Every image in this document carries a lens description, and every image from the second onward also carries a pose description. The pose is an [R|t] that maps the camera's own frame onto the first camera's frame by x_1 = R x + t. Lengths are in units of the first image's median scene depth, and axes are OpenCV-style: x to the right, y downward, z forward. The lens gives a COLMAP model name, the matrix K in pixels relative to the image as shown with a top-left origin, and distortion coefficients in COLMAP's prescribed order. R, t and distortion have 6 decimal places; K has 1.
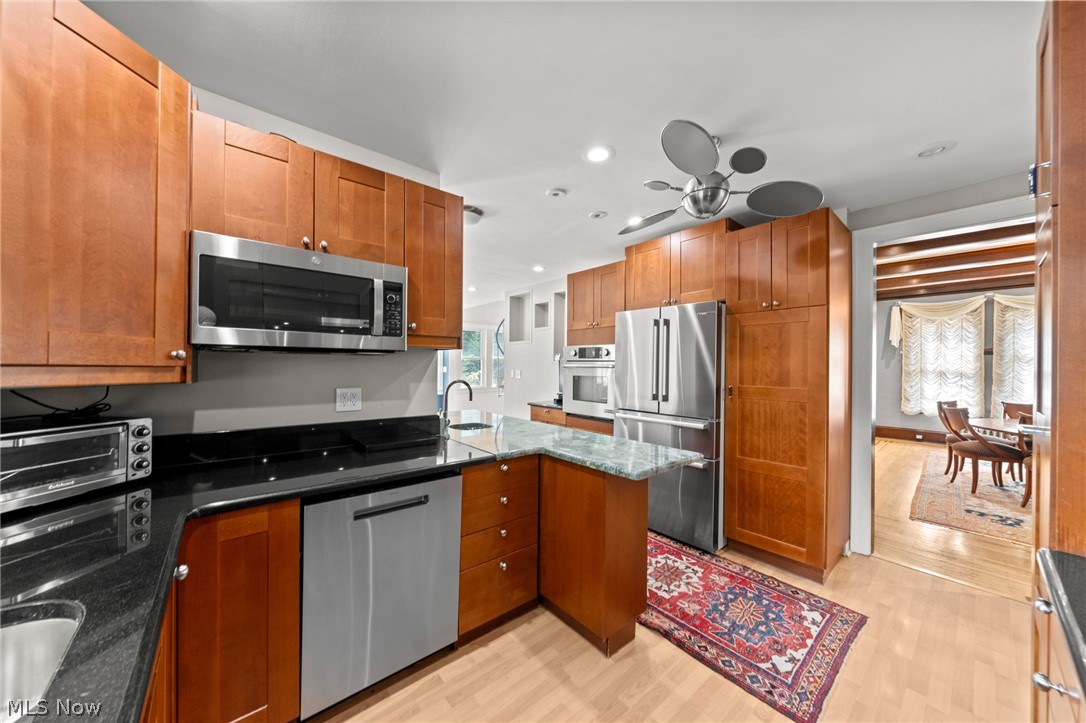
lens RADIAL K [[368.2, 0, 545.2], [0, 368.2, 371.4], [0, 0, 1]] dist [-0.005995, 0.000404]
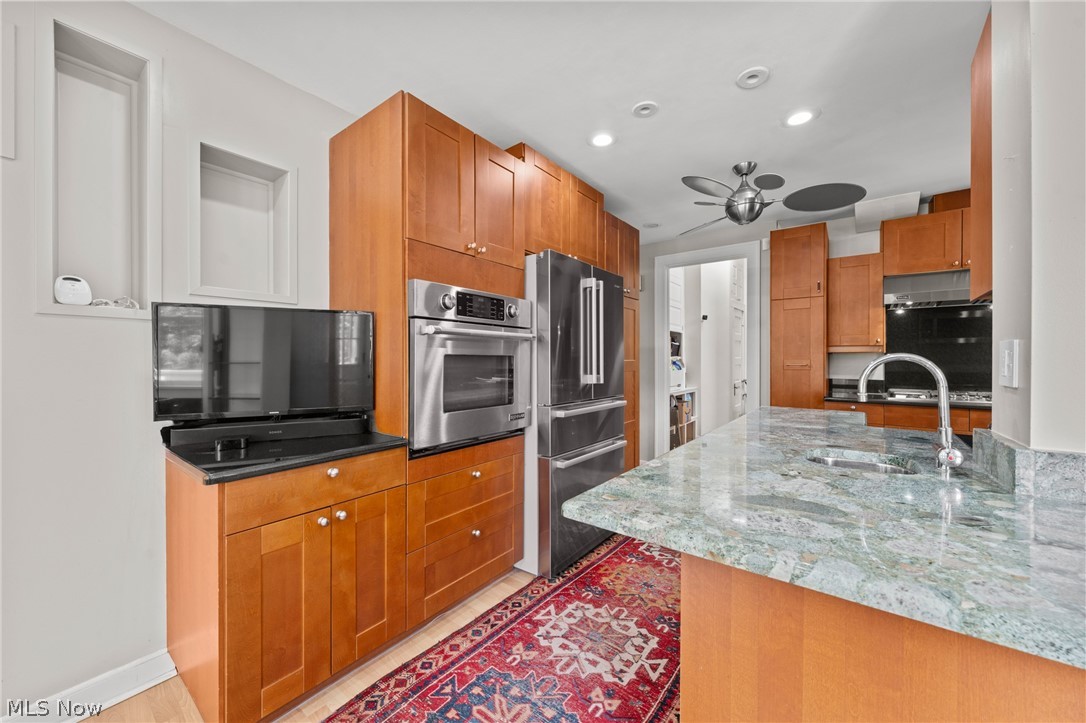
lens RADIAL K [[403.5, 0, 549.9], [0, 403.5, 357.7], [0, 0, 1]] dist [-0.003233, -0.000180]
pose [[-0.234167, -0.003760, 0.972189, -0.770624], [0.002309, 0.999988, 0.004424, 0.038814], [-0.972194, 0.003280, -0.234155, 1.962847]]
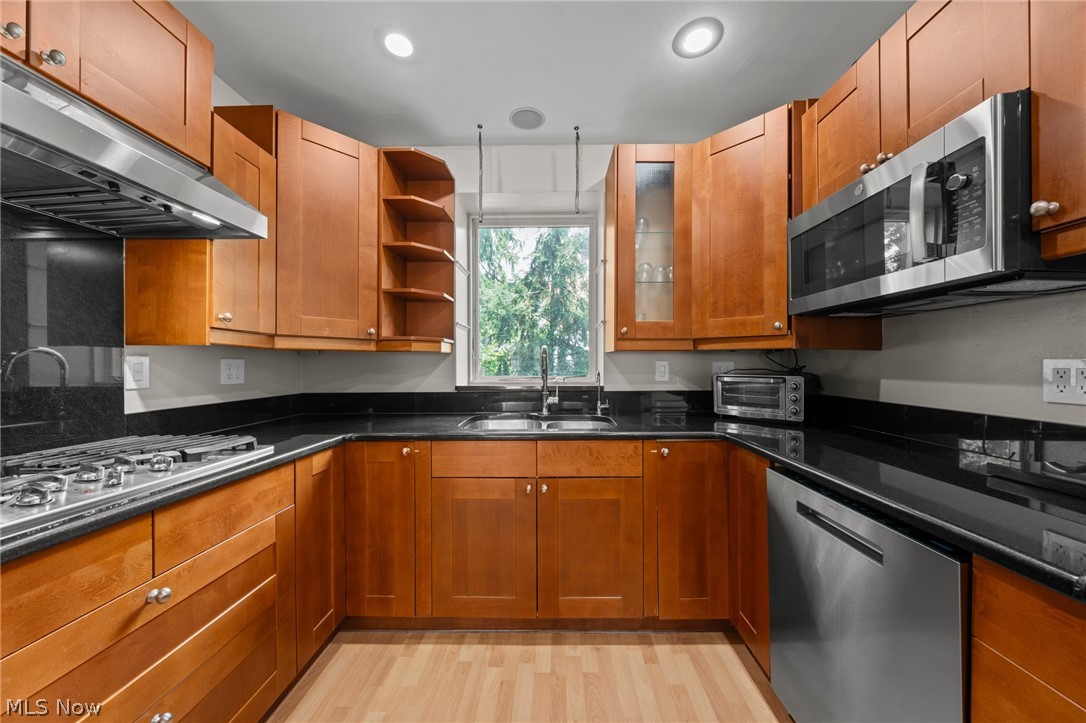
lens RADIAL K [[368.2, 0, 551.2], [0, 368.2, 365.0], [0, 0, 1]] dist [-0.005995, 0.000404]
pose [[-0.647447, 0.001514, -0.762109, 0.318096], [-0.005313, 0.999965, 0.006500, 0.056510], [0.762092, 0.008257, -0.647416, 0.792489]]
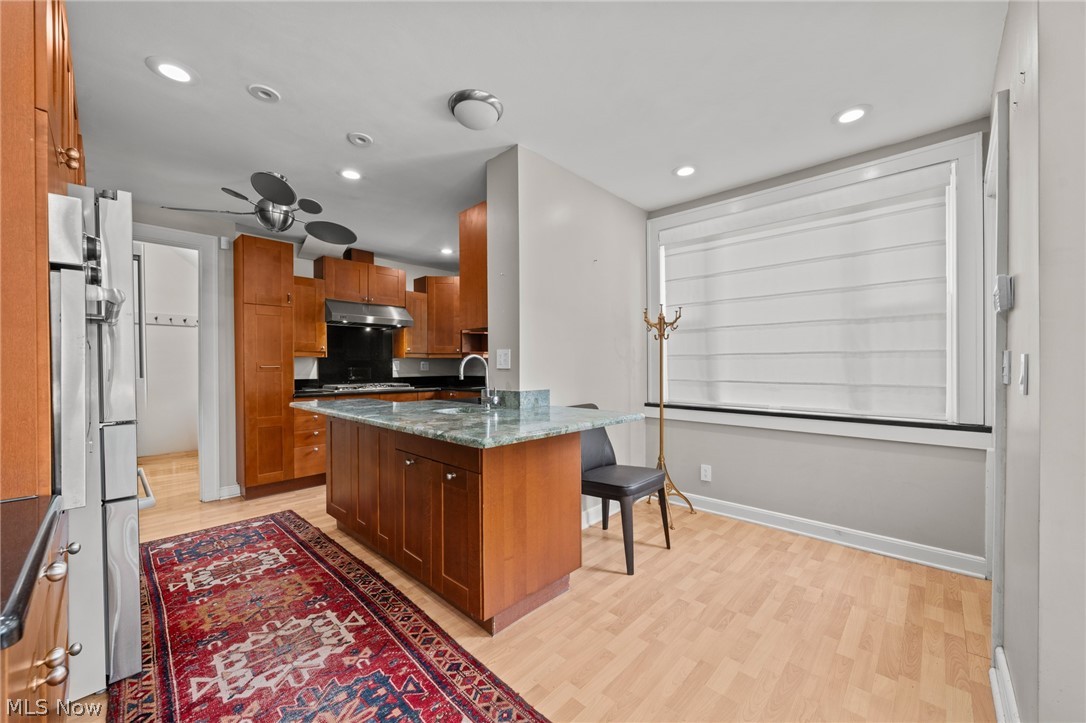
lens RADIAL K [[403.5, 0, 544.1], [0, 403.5, 365.0], [0, 0, 1]] dist [-0.003233, -0.000180]
pose [[-0.992706, 0.000025, -0.120558, -0.363590], [-0.000303, 0.999996, 0.002706, 0.065803], [0.120558, 0.002723, -0.992703, 2.558003]]
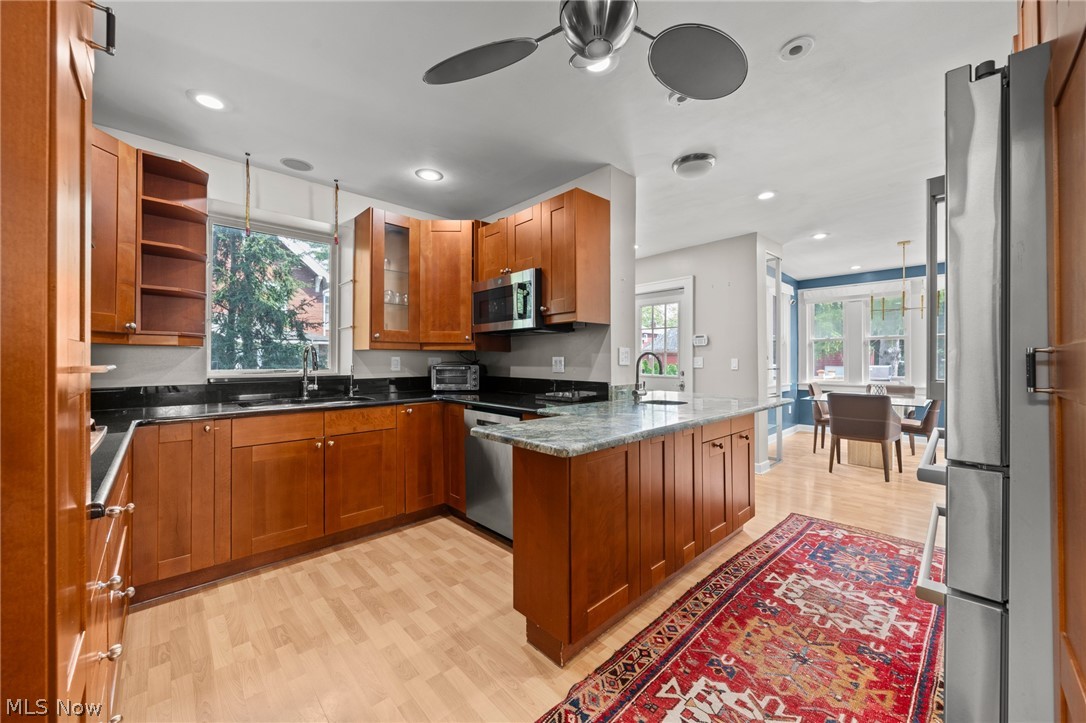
lens RADIAL K [[403.5, 0, 538.9], [0, 403.5, 359.0], [0, 0, 1]] dist [-0.003233, -0.000180]
pose [[0.051716, -0.005634, -0.998646, 1.049768], [-0.006952, 0.999958, -0.006002, 0.066372], [0.998638, 0.007253, 0.051675, 0.857261]]
